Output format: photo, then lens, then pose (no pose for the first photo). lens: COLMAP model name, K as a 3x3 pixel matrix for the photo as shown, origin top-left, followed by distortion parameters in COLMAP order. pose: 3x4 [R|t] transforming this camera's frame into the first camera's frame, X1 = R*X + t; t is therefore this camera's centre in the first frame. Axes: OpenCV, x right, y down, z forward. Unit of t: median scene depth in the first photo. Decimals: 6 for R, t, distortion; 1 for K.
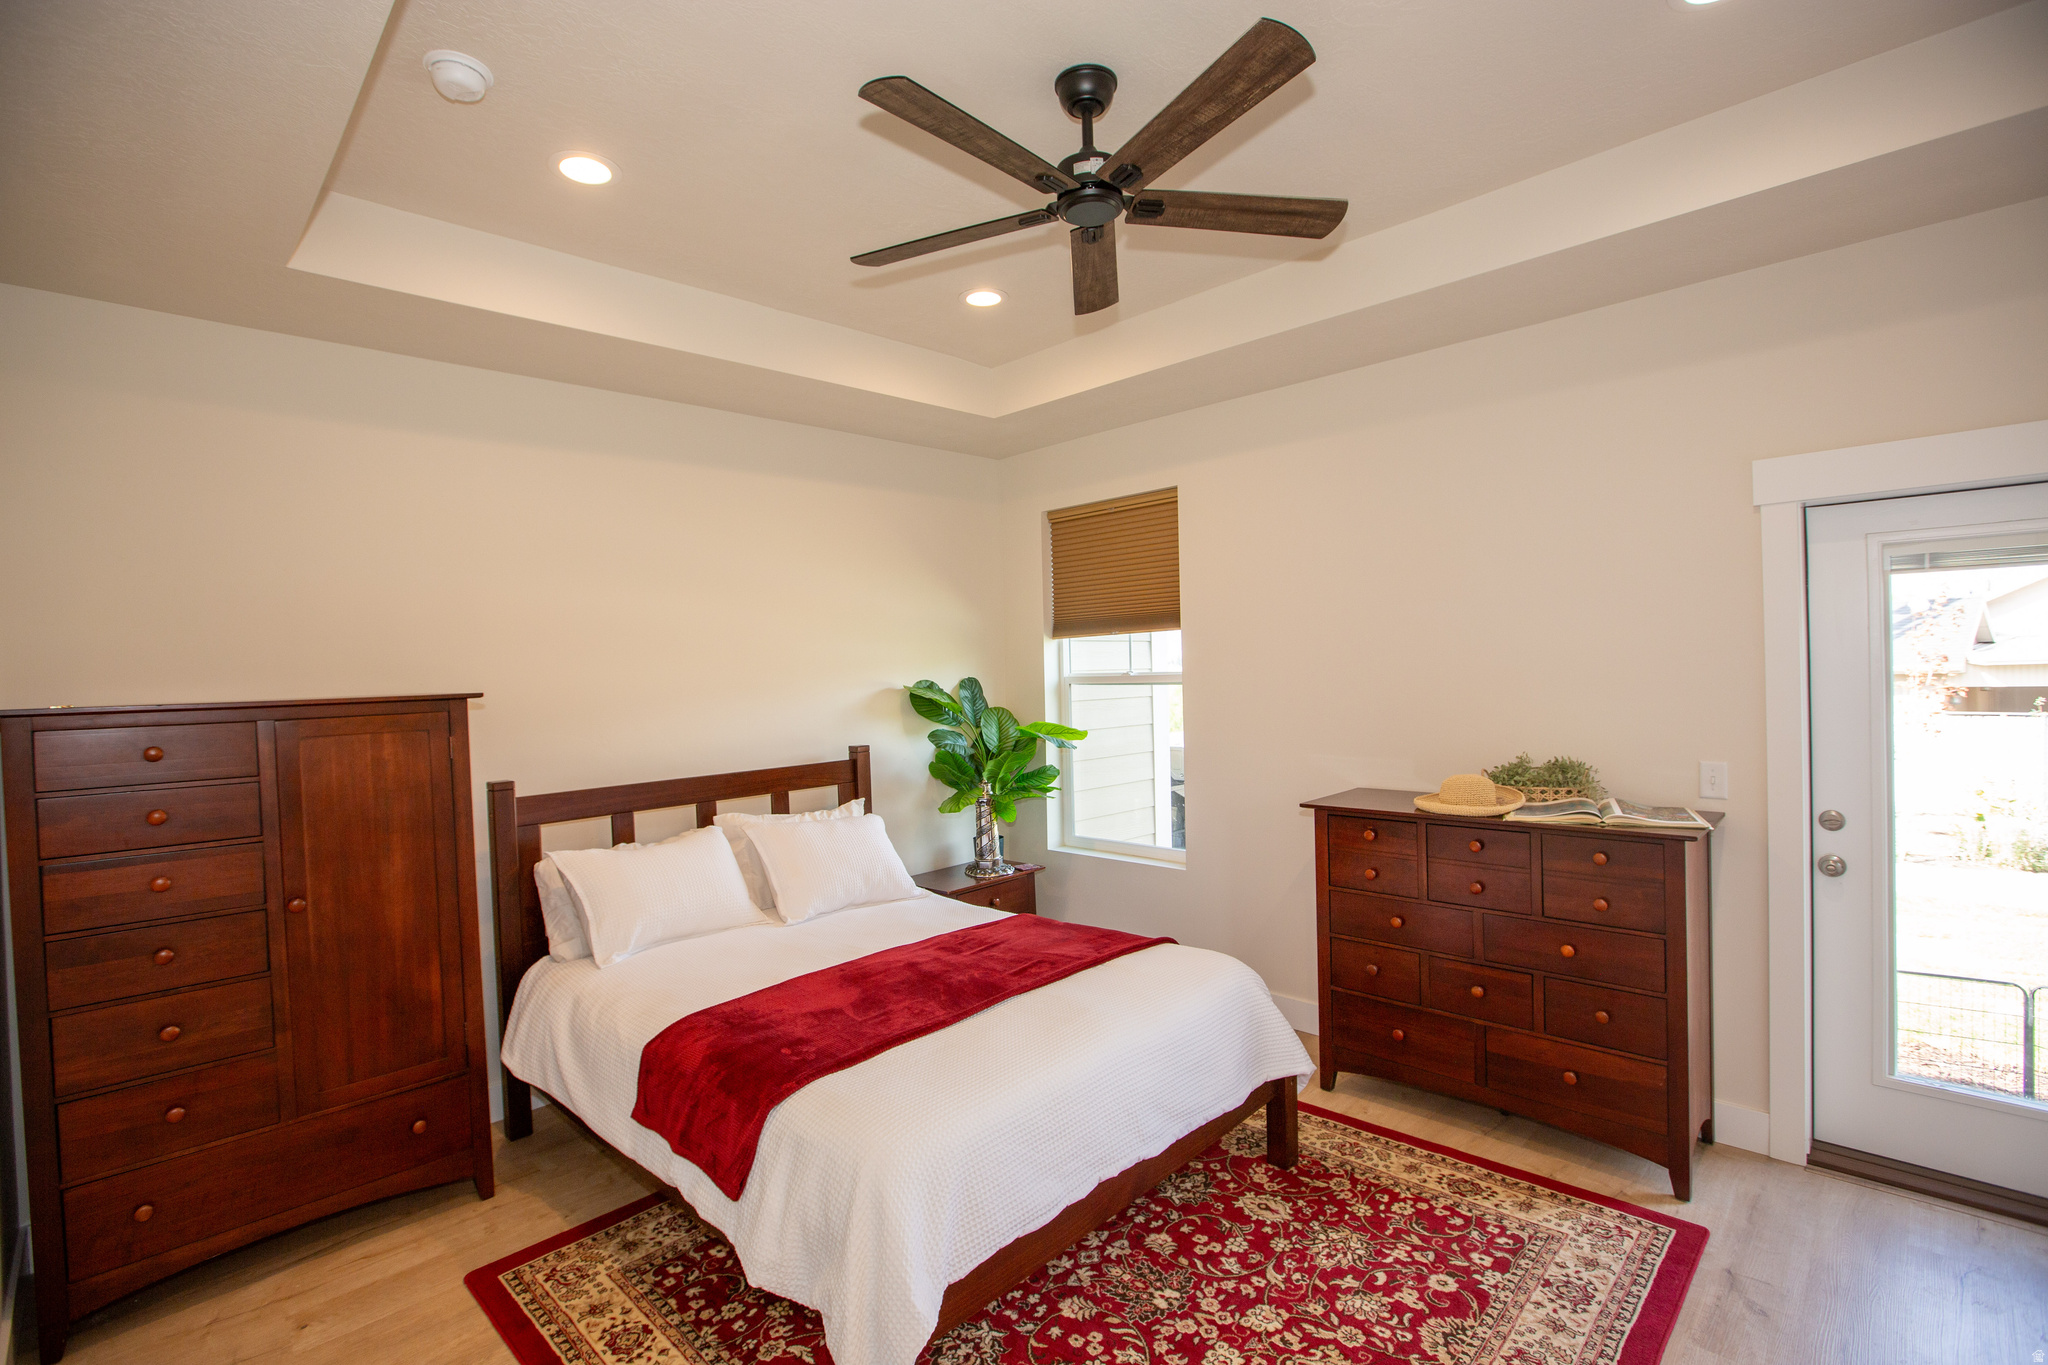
lens RADIAL K [[940.1, 0, 1013.0], [0, 940.1, 680.4], [0, 0, 1]] dist [-0.057002, 0.023010]
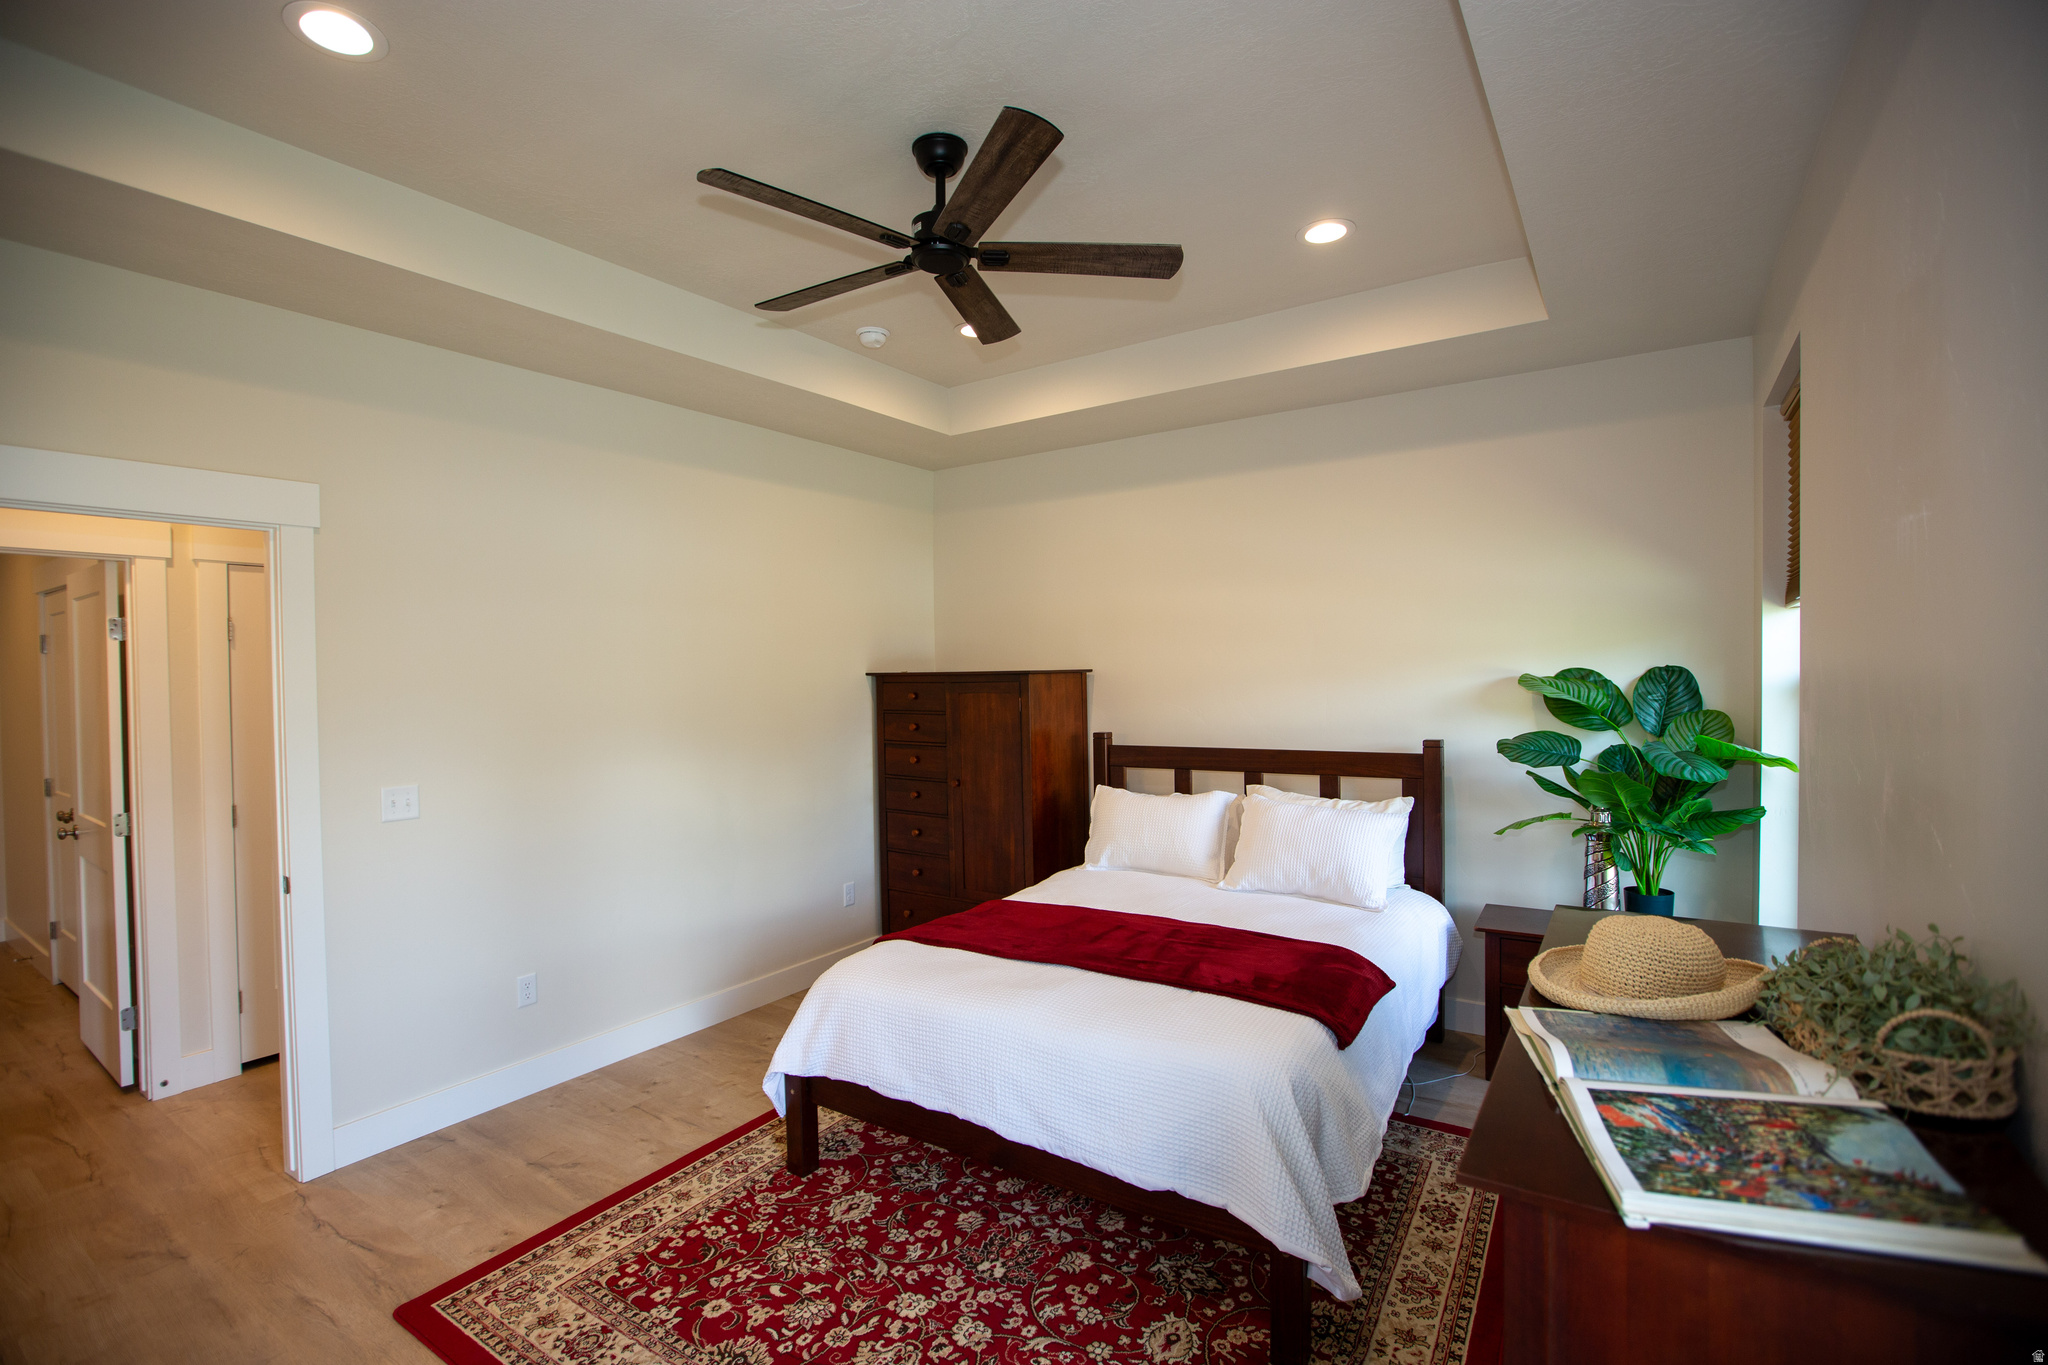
lens RADIAL K [[940.1, 0, 1013.0], [0, 940.1, 680.4], [0, 0, 1]] dist [-0.057002, 0.023010]
pose [[0.172052, 0.038770, -0.984325, 0.997474], [-0.001847, 0.999236, 0.039034, -0.032558], [0.985086, -0.004898, 0.171992, 0.717429]]
